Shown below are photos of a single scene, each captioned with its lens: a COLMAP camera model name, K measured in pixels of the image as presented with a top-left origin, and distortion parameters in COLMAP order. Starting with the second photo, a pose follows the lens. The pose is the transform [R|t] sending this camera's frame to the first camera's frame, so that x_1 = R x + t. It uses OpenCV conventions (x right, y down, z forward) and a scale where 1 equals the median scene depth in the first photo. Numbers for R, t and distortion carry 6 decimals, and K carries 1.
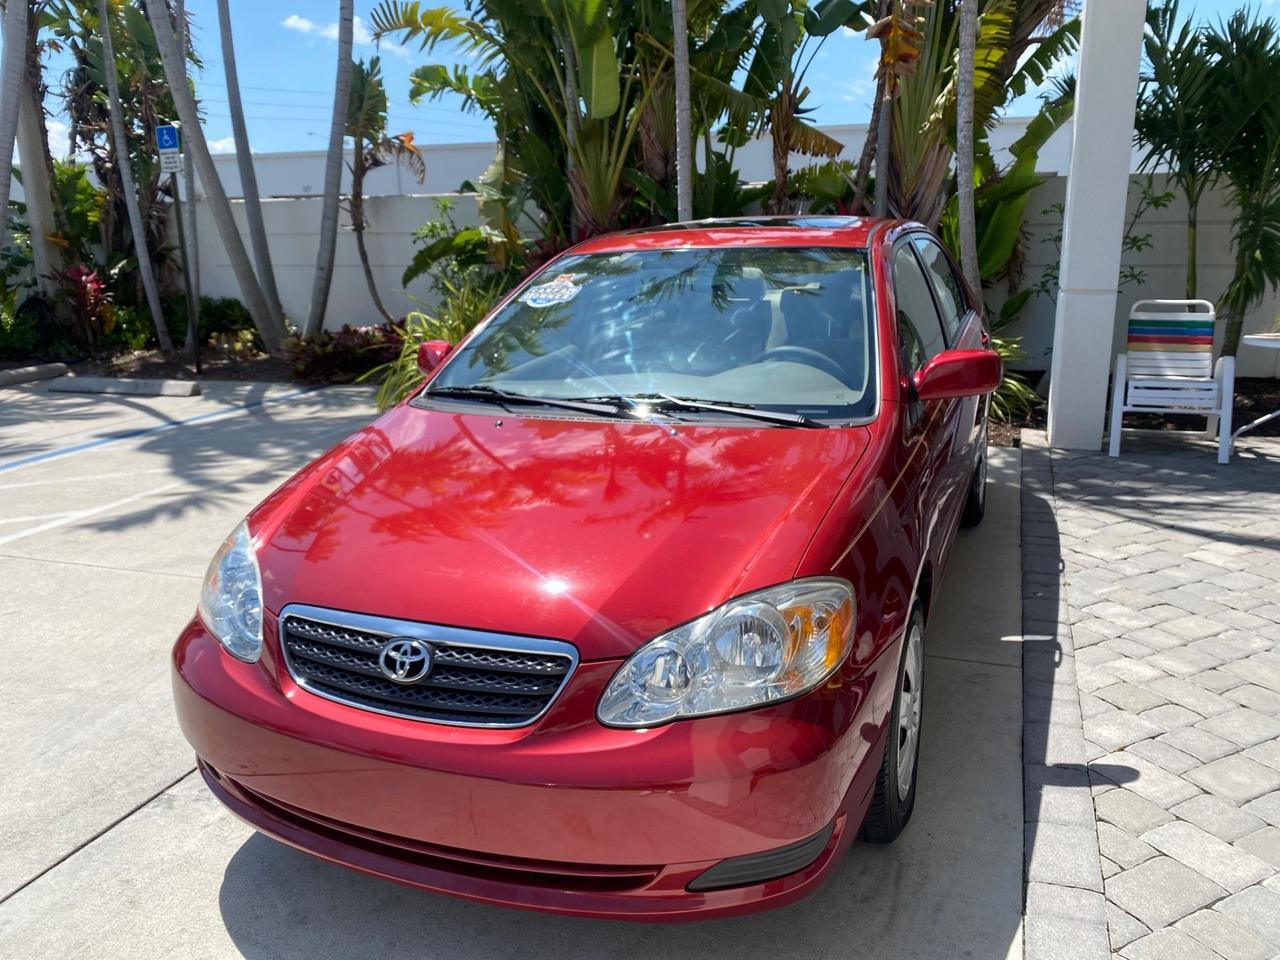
lens RADIAL K [[984.7, 0, 629.9], [0, 984.7, 478.2], [0, 0, 1]] dist [0.012679, -0.015386]
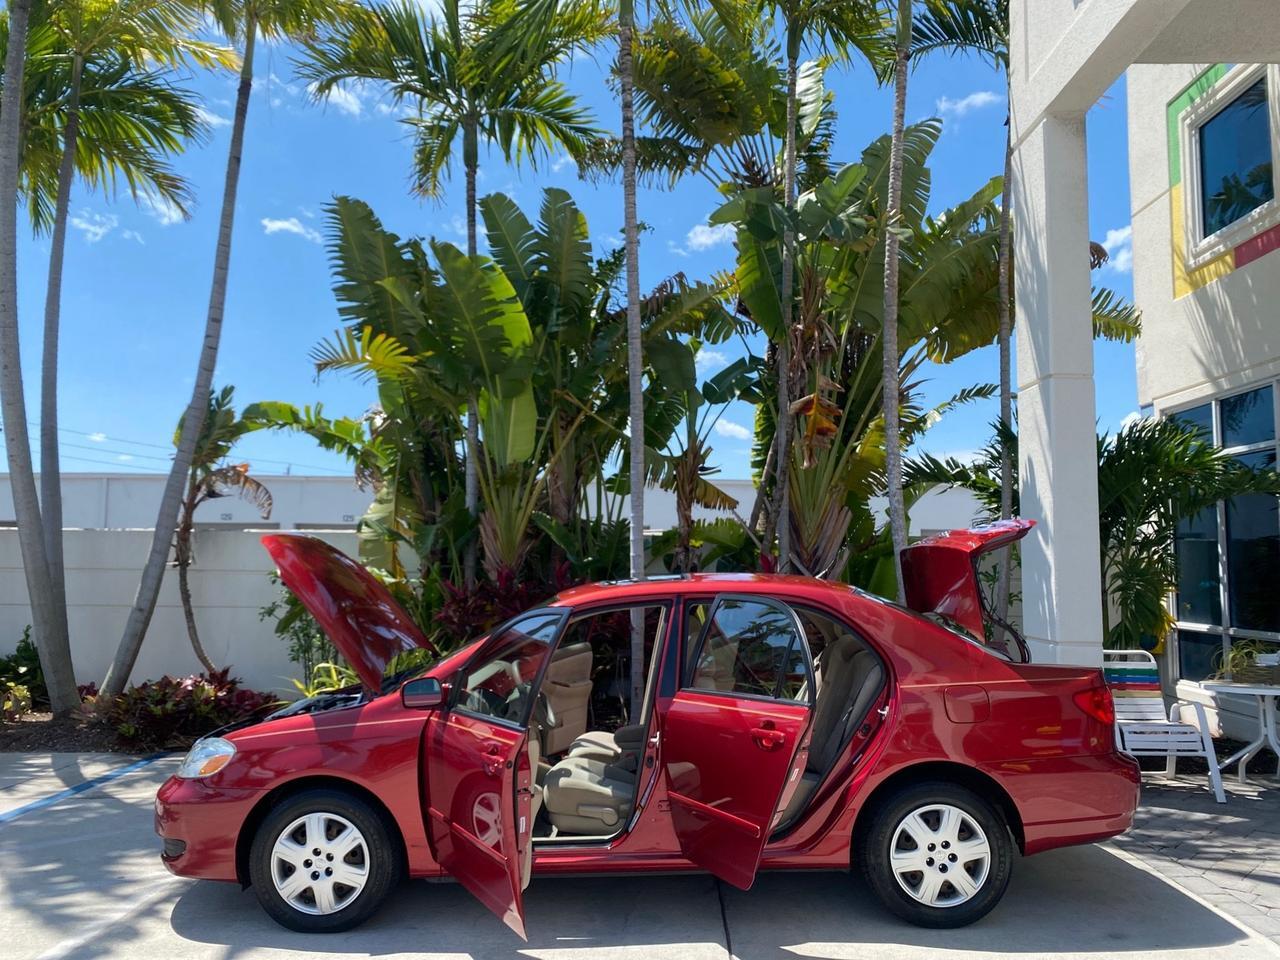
lens RADIAL K [[984.7, 0, 638.9], [0, 984.7, 478.2], [0, 0, 1]] dist [0.012679, -0.015386]
pose [[0.941740, 0.054199, 0.331946, -0.202777], [0.059504, 0.944515, -0.323032, -0.021030], [-0.331037, 0.323965, 0.886263, 0.074091]]
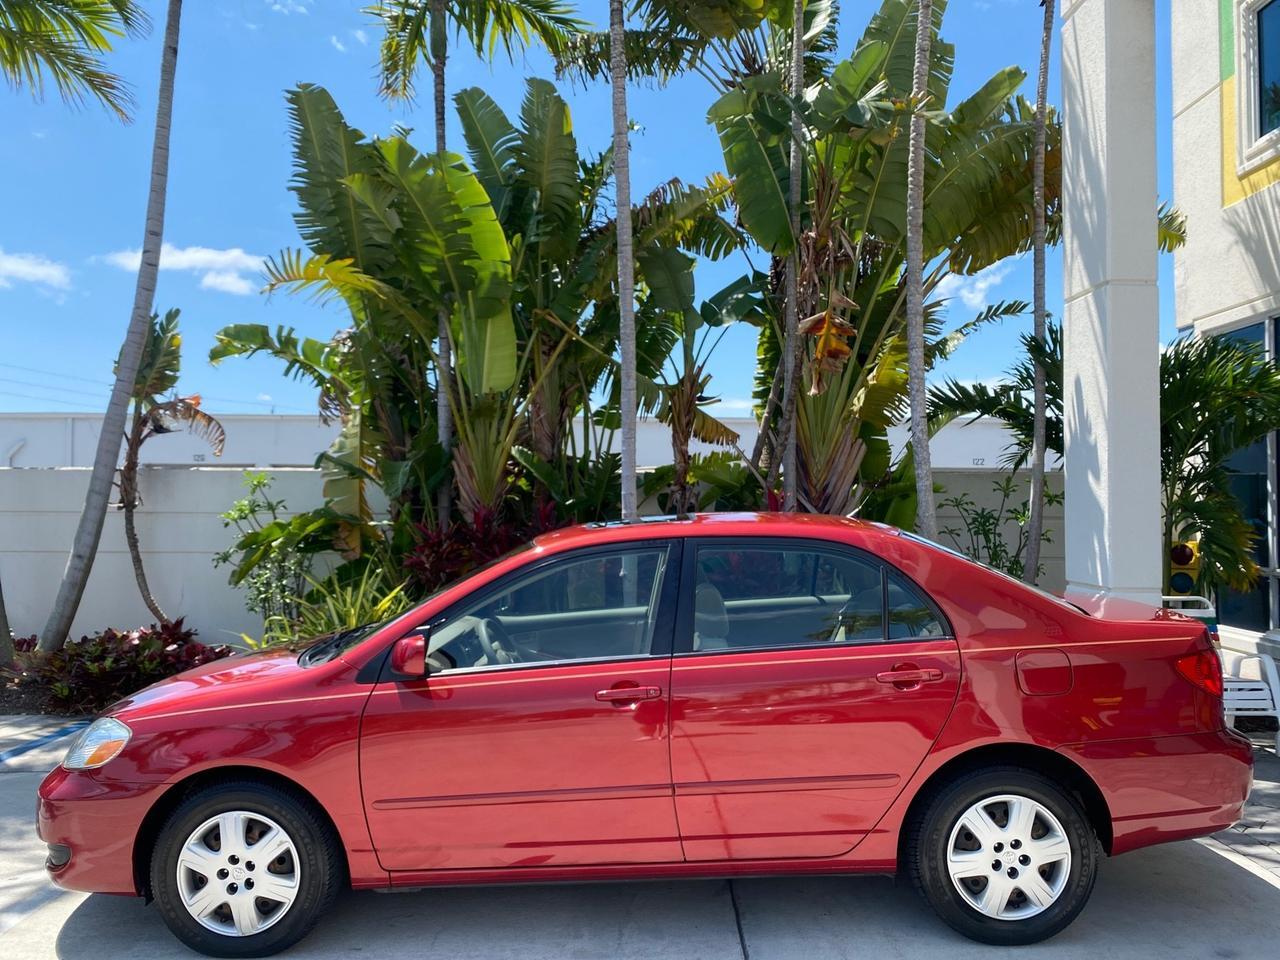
lens RADIAL K [[984.7, 0, 638.5], [0, 984.7, 479.2], [0, 0, 1]] dist [0.012679, -0.015386]
pose [[0.938150, 0.030089, 0.344919, -0.176777], [0.066762, 0.961799, -0.265490, -0.039150], [-0.339732, 0.272097, 0.900303, 0.151135]]
